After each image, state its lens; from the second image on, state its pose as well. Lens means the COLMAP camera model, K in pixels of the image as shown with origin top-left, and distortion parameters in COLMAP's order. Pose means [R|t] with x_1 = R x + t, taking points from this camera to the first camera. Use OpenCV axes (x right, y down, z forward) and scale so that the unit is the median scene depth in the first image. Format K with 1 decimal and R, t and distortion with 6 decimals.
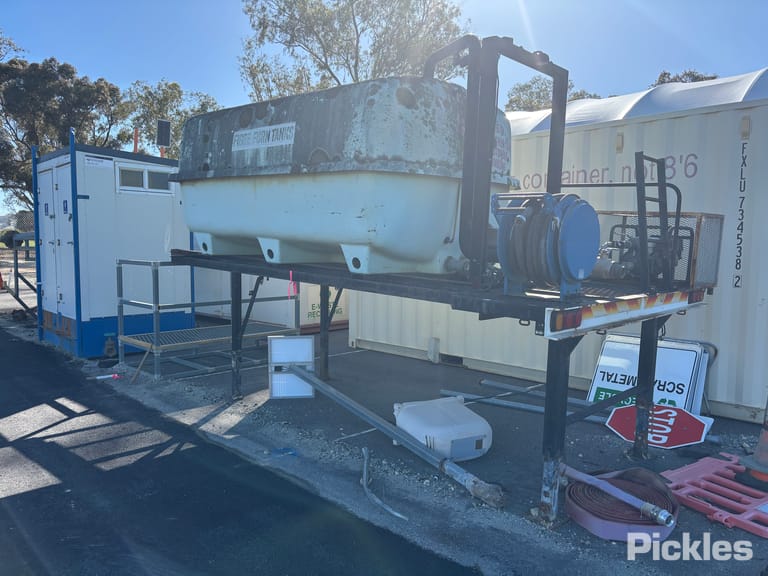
lens RADIAL K [[578.9, 0, 388.4], [0, 578.9, 290.7], [0, 0, 1]] dist [0.045861, -0.086860]
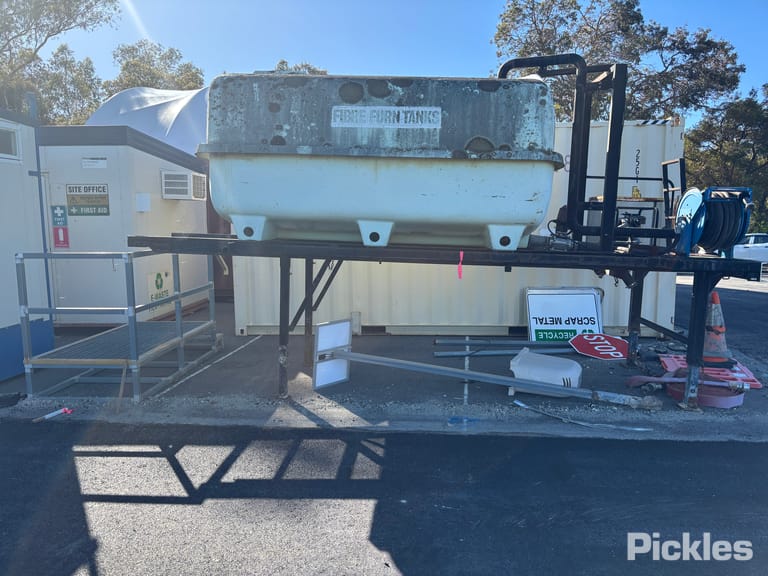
lens RADIAL K [[580.8, 0, 381.2], [0, 580.8, 290.9], [0, 0, 1]] dist [0.031507, -0.003264]
pose [[0.770326, -0.094658, 0.630585, -0.842186], [0.066915, 0.995460, 0.067686, -0.038522], [-0.634129, -0.009945, 0.773163, 0.237168]]
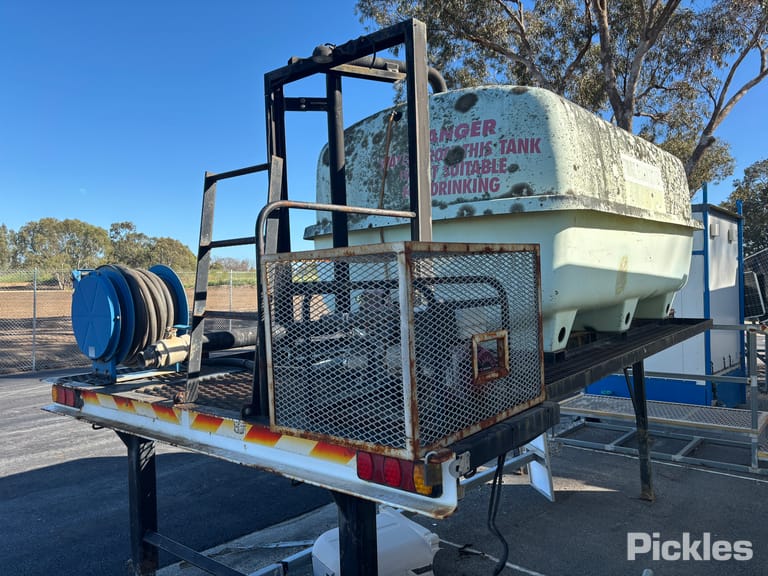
lens RADIAL K [[576.7, 0, 387.7], [0, 576.7, 289.8], [0, 0, 1]] dist [0.073951, -0.088978]
pose [[0.077843, -0.018562, -0.996793, 0.776713], [-0.066082, 0.997532, -0.023737, -0.081776], [0.994773, 0.067717, 0.076424, 0.842905]]
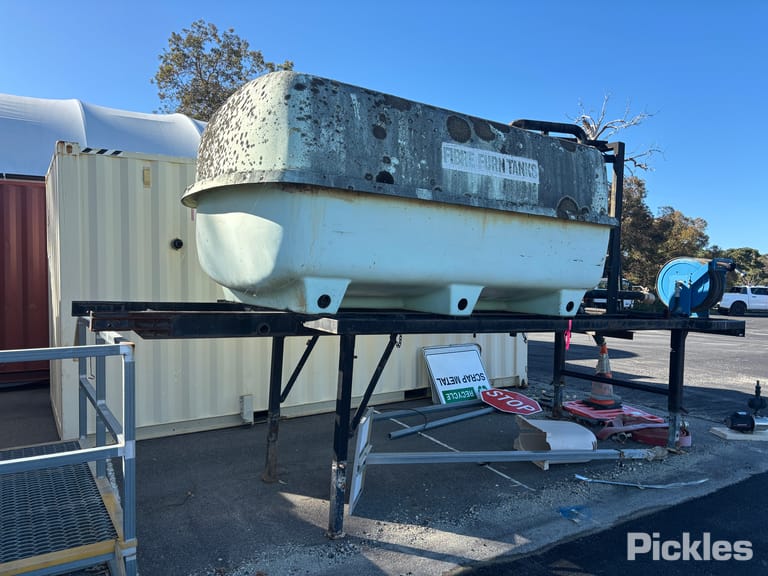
lens RADIAL K [[576.7, 0, 387.7], [0, 576.7, 289.8], [0, 0, 1]] dist [0.073951, -0.088978]
pose [[0.227484, -0.044554, 0.972762, -1.026310], [0.071416, 0.997026, 0.028965, -0.116904], [-0.971160, 0.062882, 0.229989, 0.936831]]
